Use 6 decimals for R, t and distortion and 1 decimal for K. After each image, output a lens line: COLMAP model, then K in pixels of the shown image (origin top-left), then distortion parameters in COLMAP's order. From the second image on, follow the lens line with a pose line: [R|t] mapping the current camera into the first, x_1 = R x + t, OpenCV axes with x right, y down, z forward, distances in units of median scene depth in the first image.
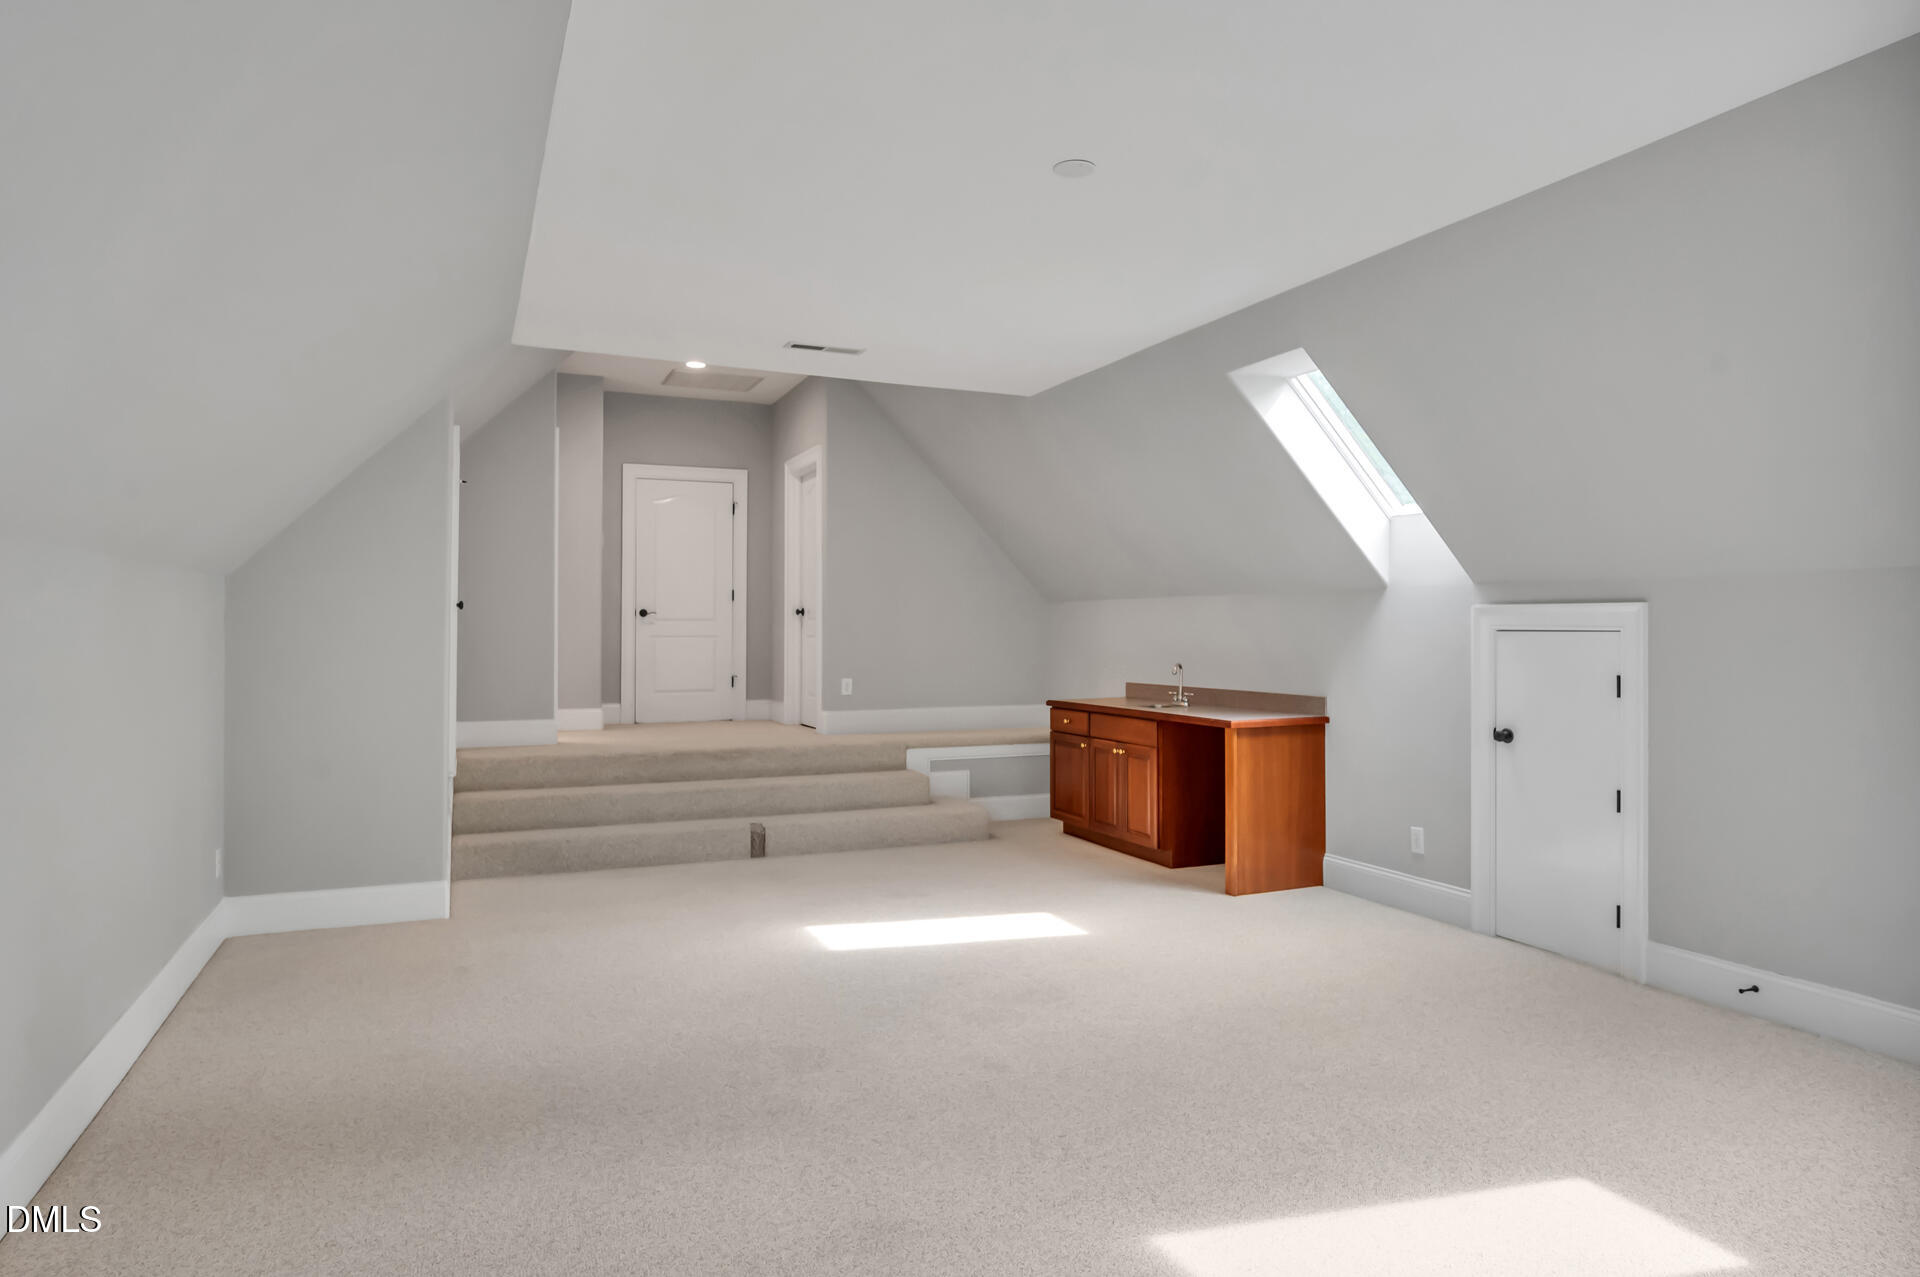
lens RADIAL K [[1192.8, 0, 960.0], [0, 1192.8, 638.5], [0, 0, 1]] dist [0.044596, -0.000374]
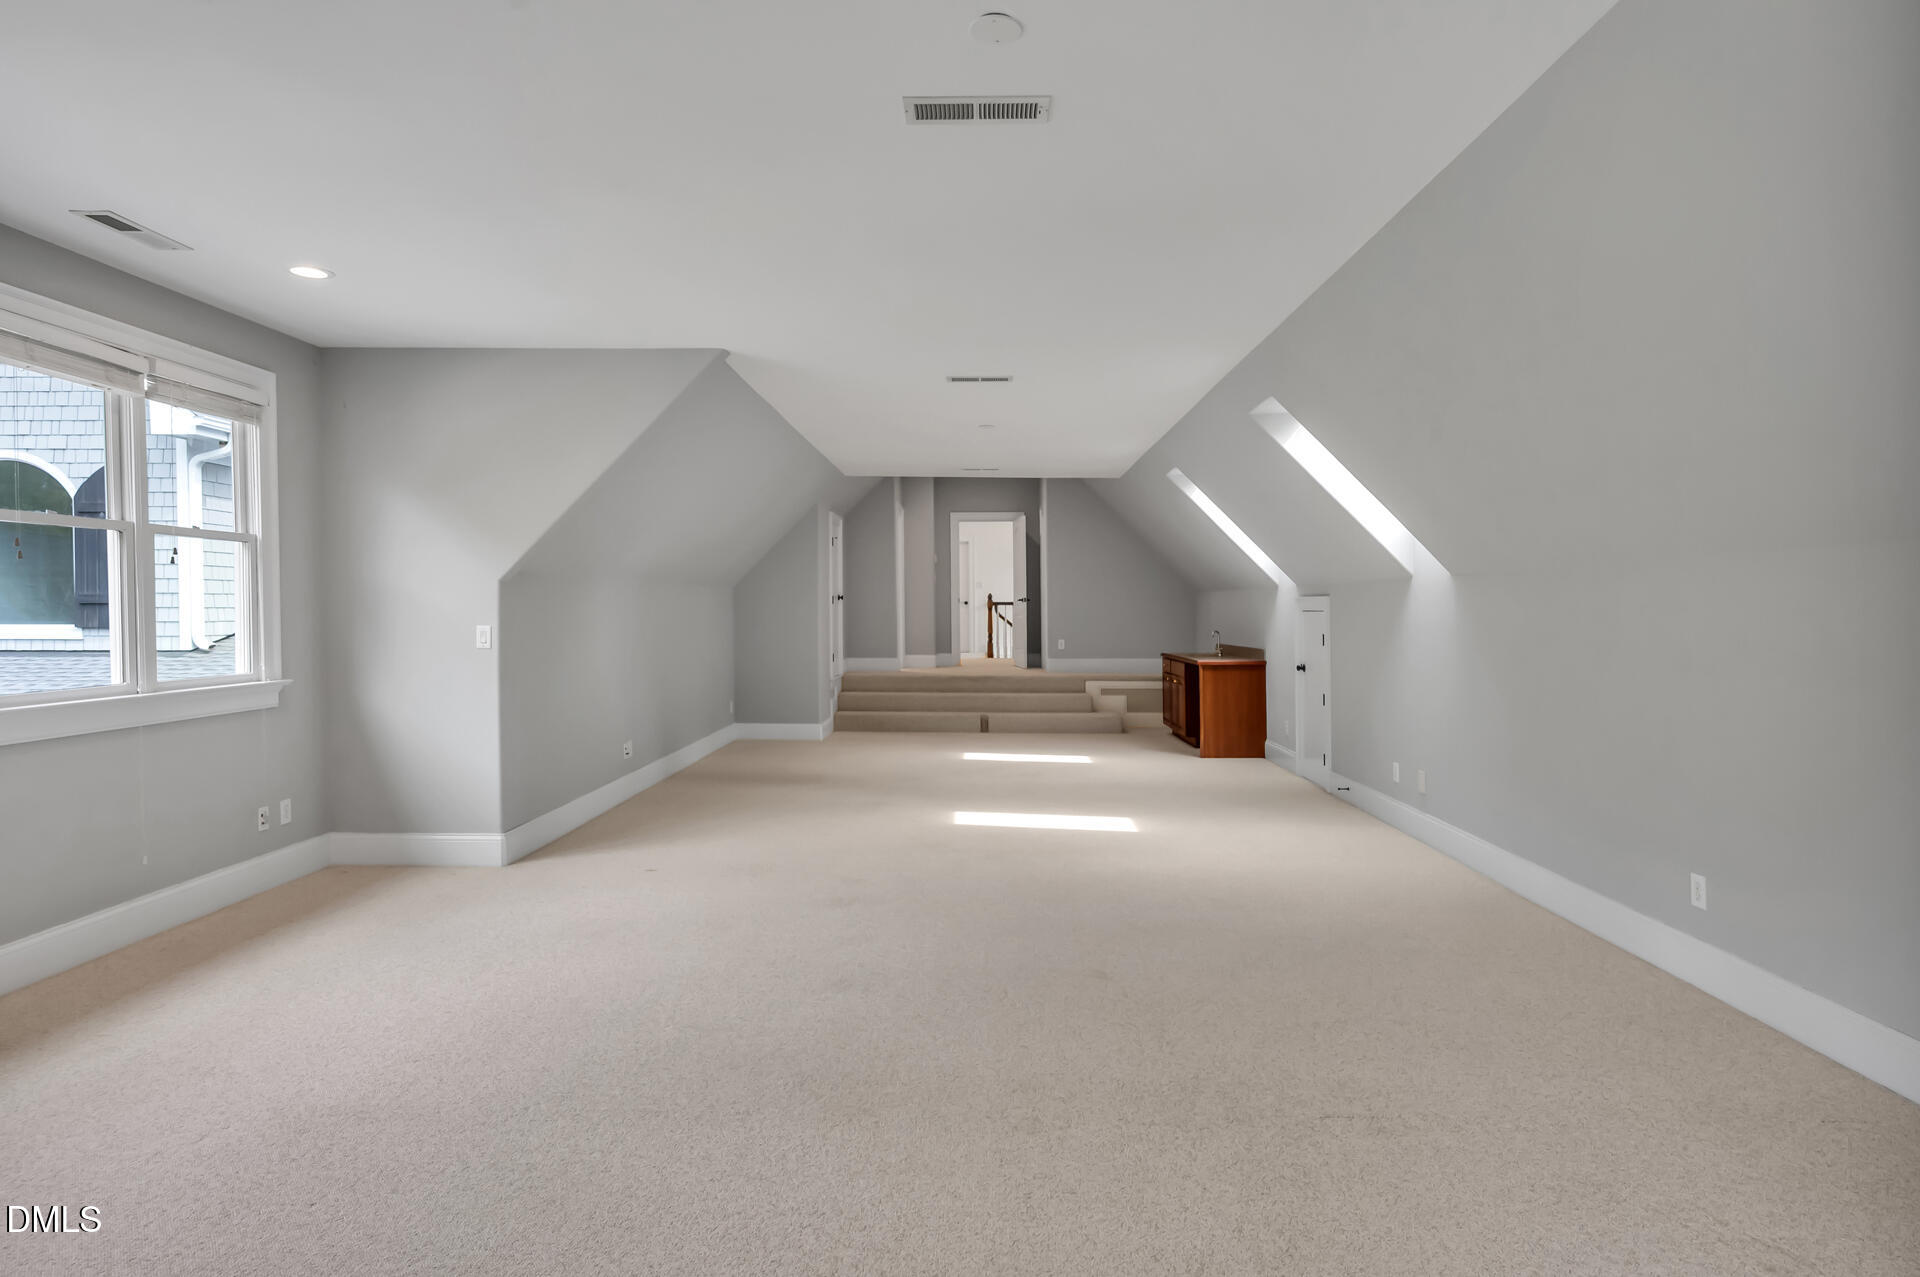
lens RADIAL K [[1192.8, 0, 960.0], [0, 1192.8, 638.5], [0, 0, 1]] dist [0.044596, -0.000374]
pose [[0.904620, 0.013380, -0.426009, 0.579744], [-0.006883, 0.999835, 0.016787, 0.005993], [0.426163, -0.012254, 0.904563, -0.680103]]
